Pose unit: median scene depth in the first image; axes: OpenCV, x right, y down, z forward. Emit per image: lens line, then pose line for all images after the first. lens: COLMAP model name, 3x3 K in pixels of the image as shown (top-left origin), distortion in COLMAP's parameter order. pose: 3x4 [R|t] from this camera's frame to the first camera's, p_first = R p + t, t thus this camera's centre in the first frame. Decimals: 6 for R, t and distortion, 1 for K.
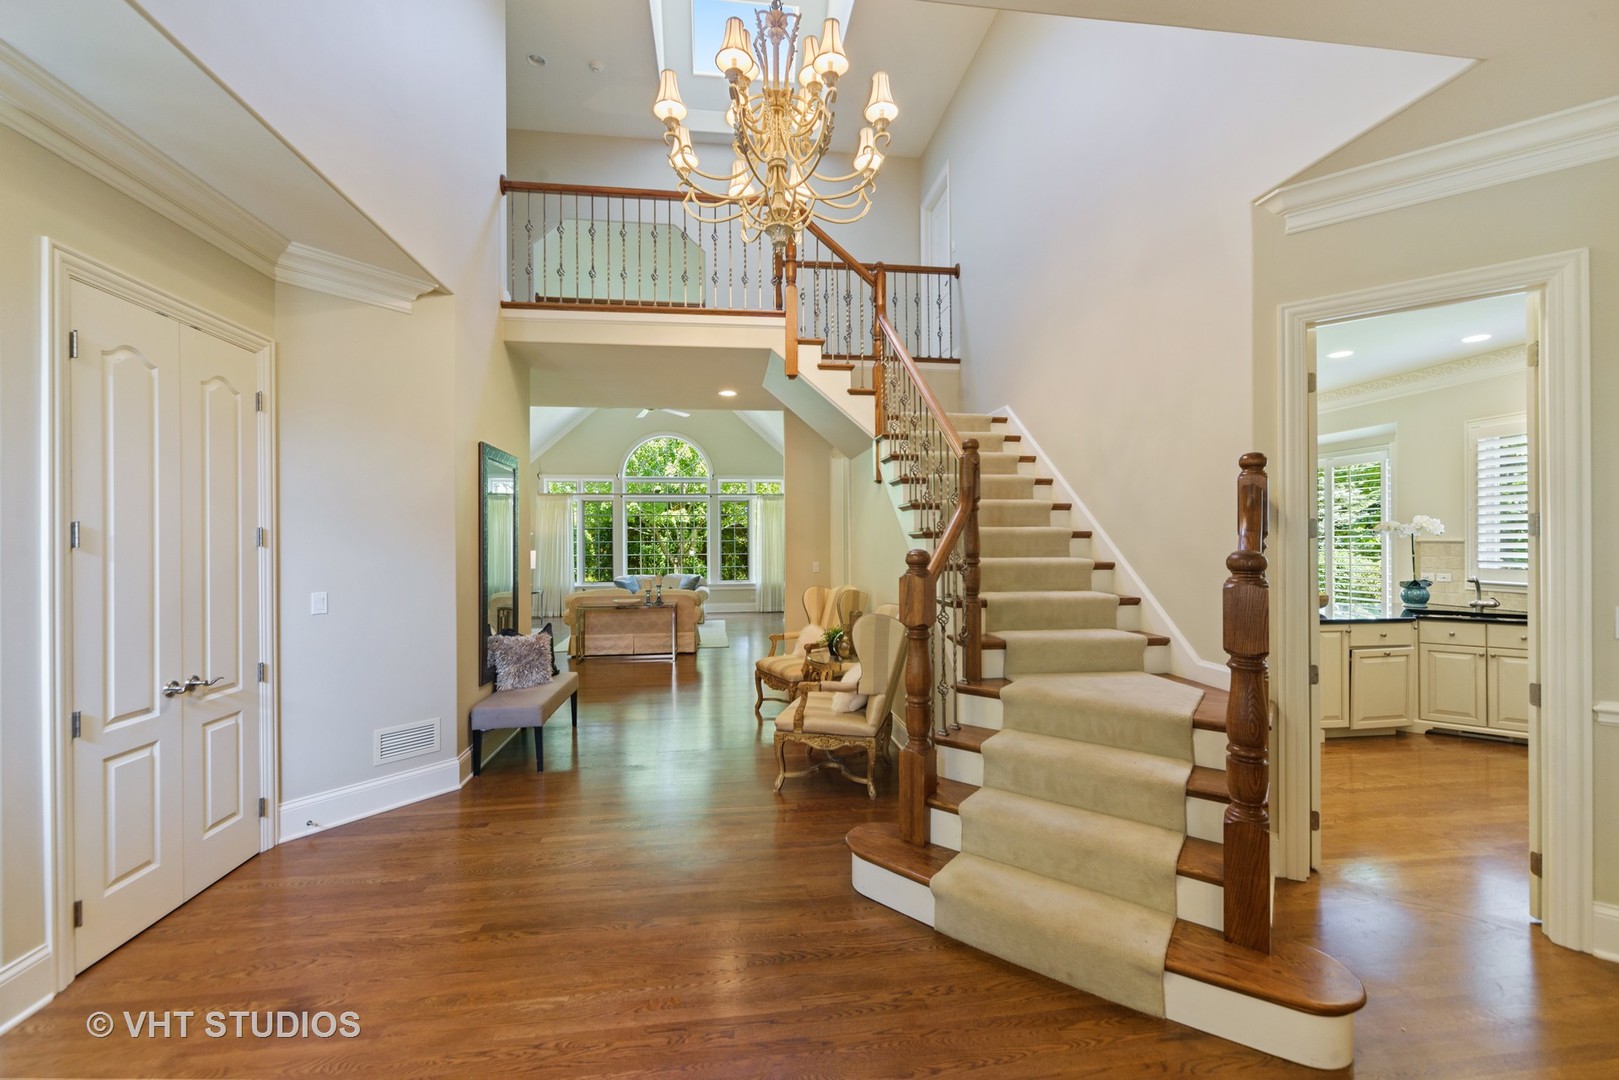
lens RADIAL K [[636.4, 0, 809.5], [0, 636.4, 540.0], [0, 0, 1]] dist [0.001434, 0.000234]
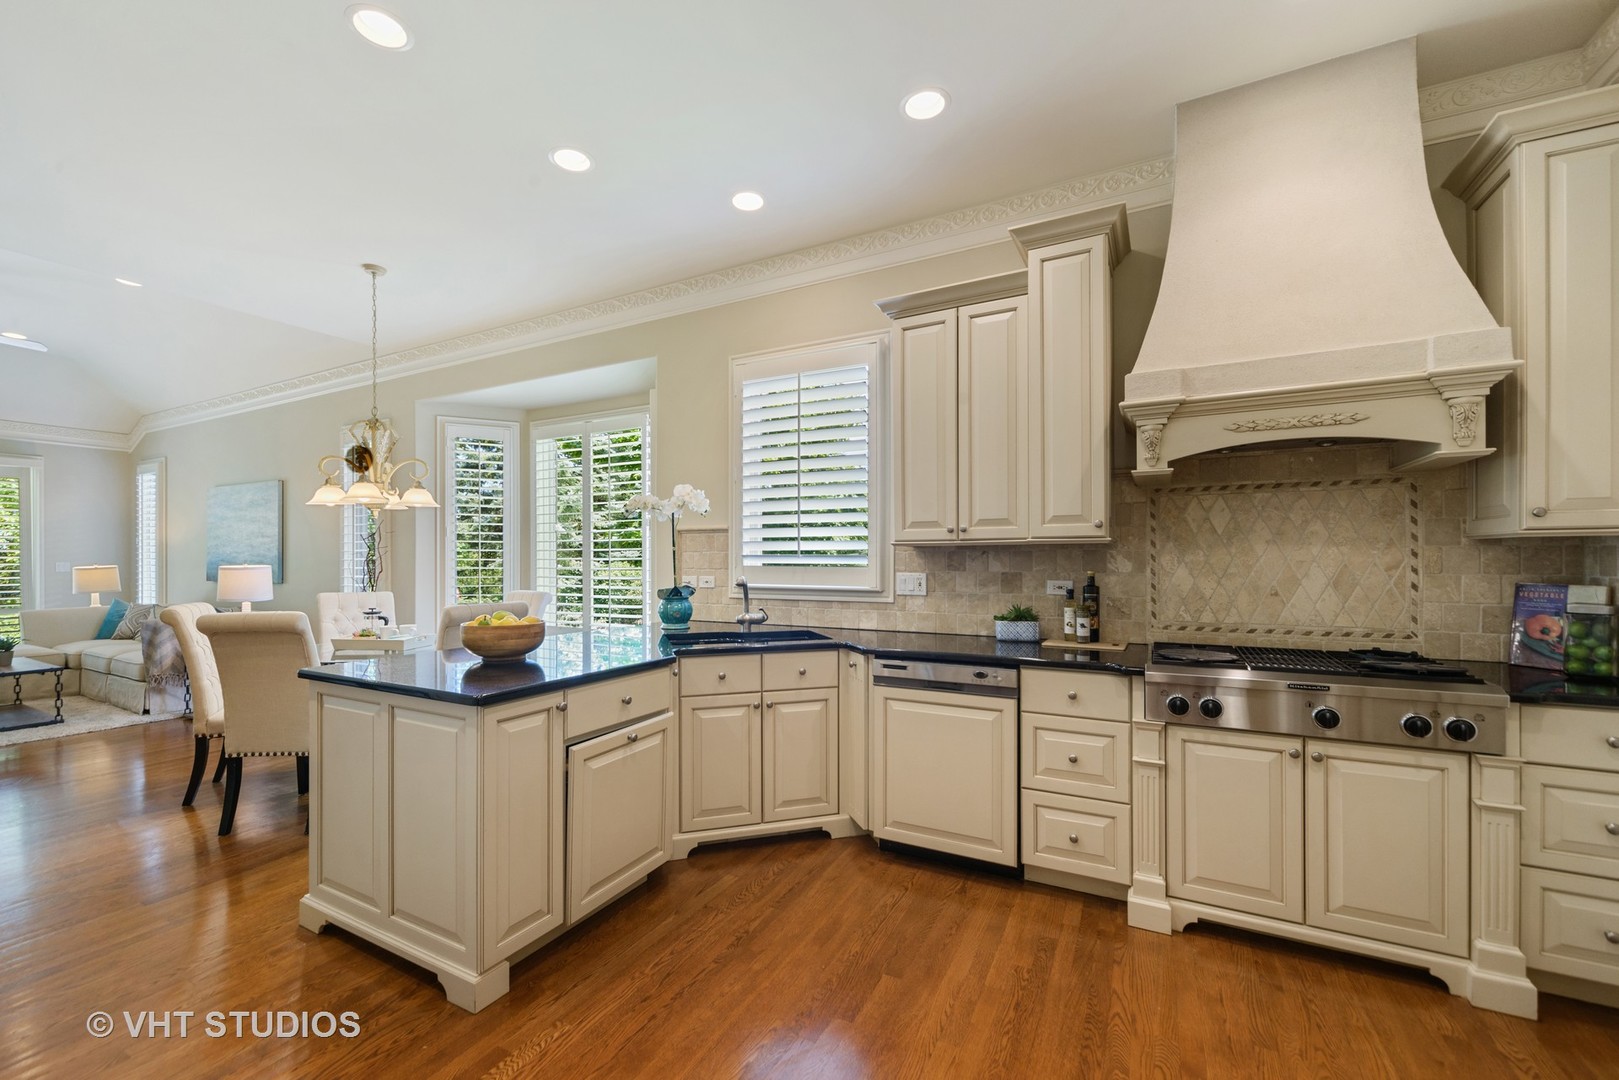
lens RADIAL K [[653.9, 0, 801.7], [0, 653.9, 557.1], [0, 0, 1]] dist [-0.000212, -0.000050]
pose [[0.581878, 0.005053, 0.813261, 0.533334], [-0.002393, 0.999987, -0.004501, 0.039213], [-0.813273, 0.000673, 0.581882, 0.560921]]
